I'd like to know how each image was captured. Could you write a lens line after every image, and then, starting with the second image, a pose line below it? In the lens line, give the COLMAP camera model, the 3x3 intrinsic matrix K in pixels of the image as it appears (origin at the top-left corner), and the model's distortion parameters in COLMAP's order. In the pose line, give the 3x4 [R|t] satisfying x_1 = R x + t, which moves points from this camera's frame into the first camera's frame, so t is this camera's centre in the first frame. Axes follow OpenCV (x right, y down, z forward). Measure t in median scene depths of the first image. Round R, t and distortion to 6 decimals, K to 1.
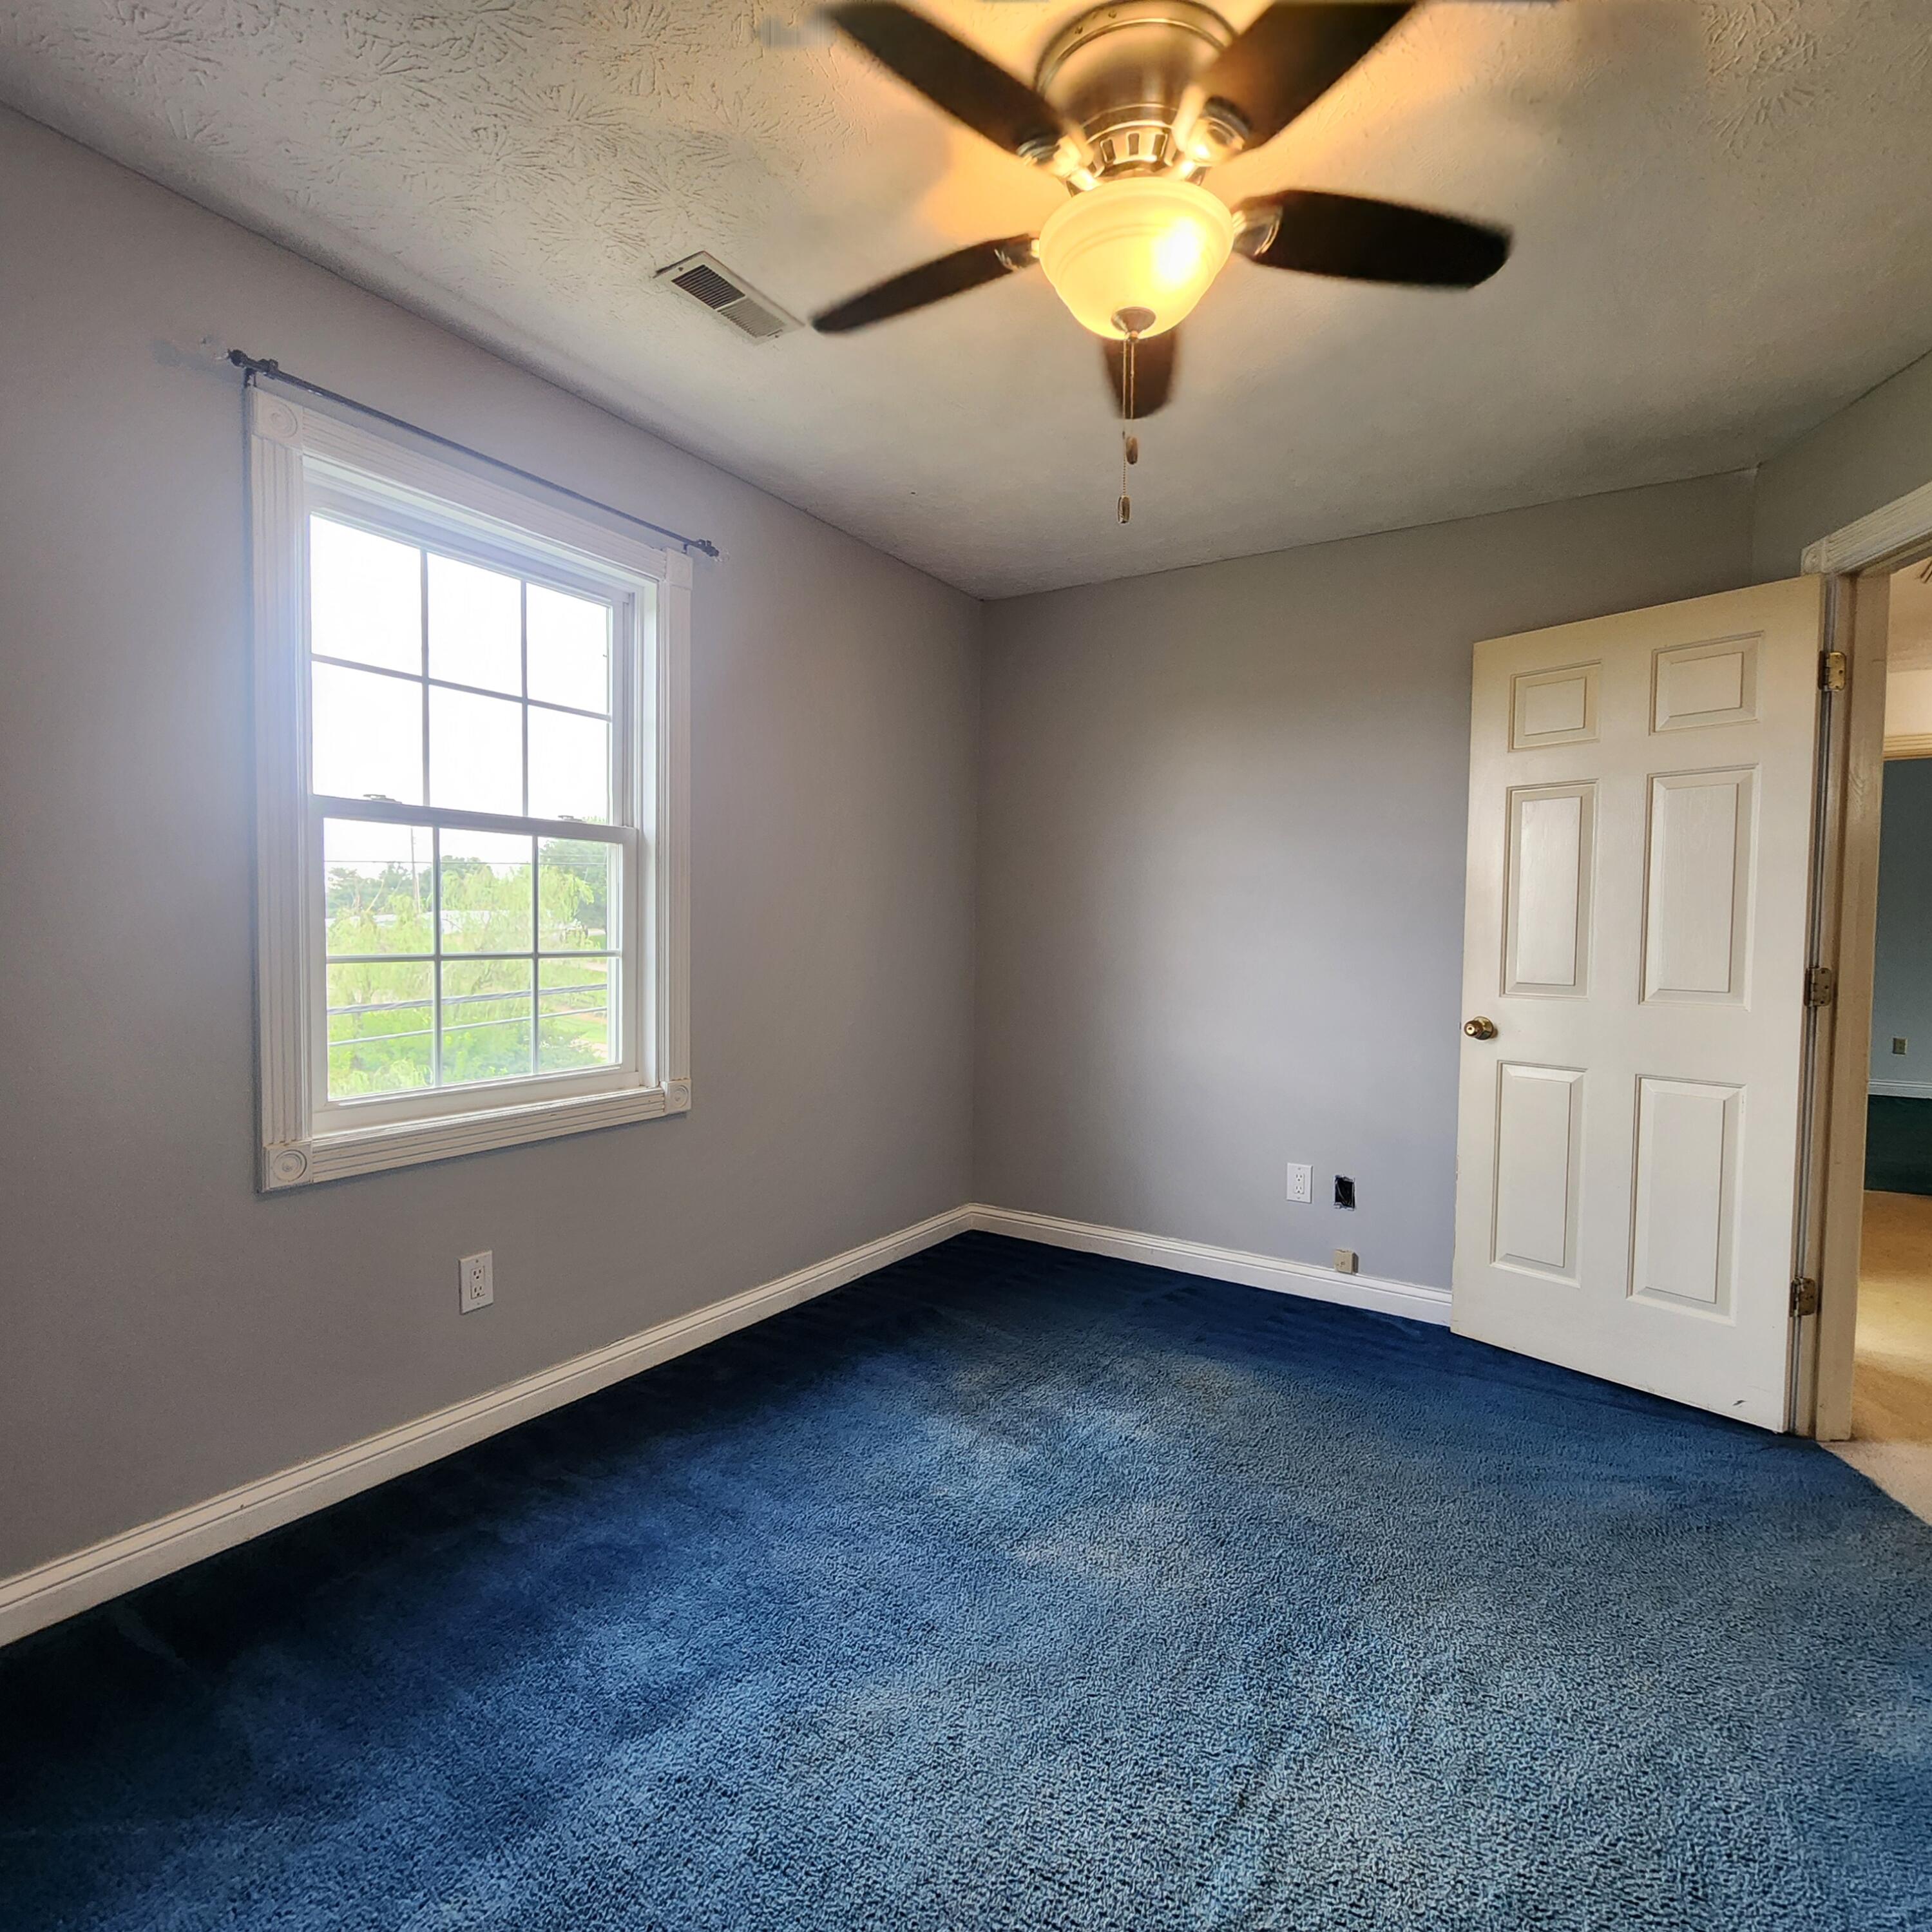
lens RADIAL K [[1056.8, 0, 959.9], [0, 1056.8, 969.1], [0, 0, 1]] dist [-0.006537, 0.000203]
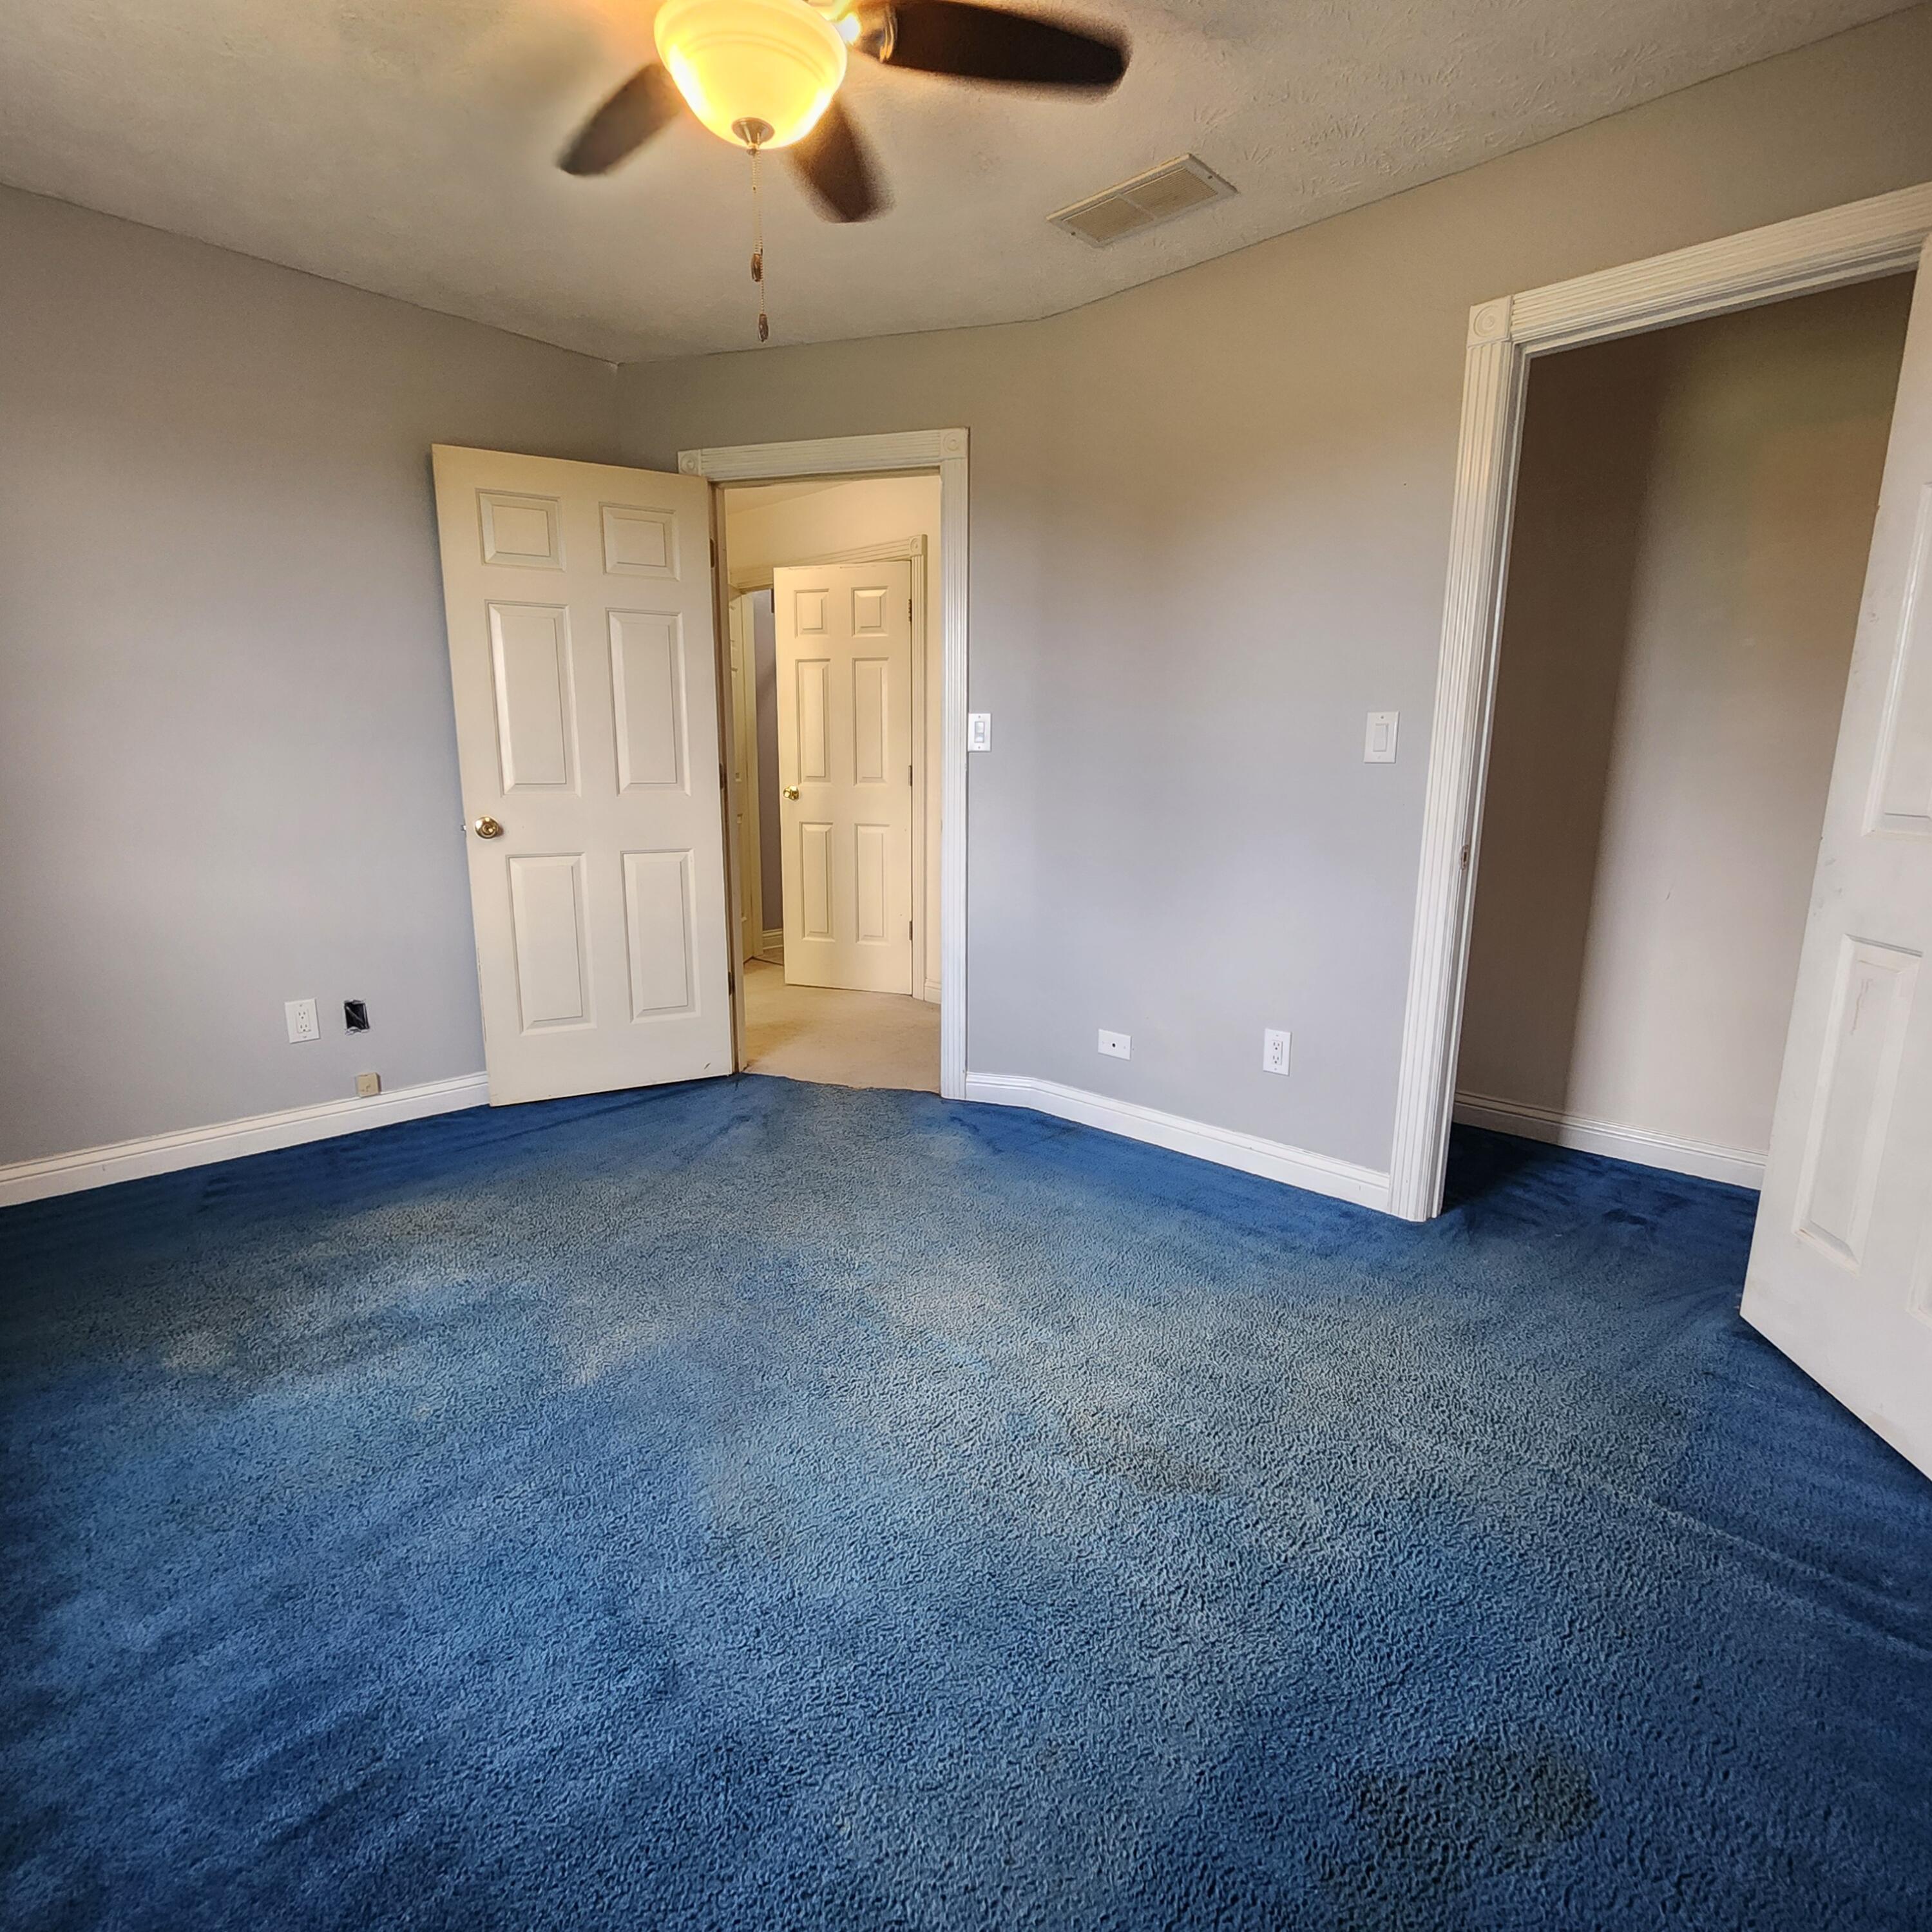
lens RADIAL K [[1056.8, 0, 958.9], [0, 1056.8, 972.6], [0, 0, 1]] dist [-0.006537, 0.000203]
pose [[0.194970, -0.206645, 0.958793, -0.565180], [0.035927, 0.978402, 0.203566, -0.003397], [-0.980151, -0.005243, 0.198183, 0.353702]]
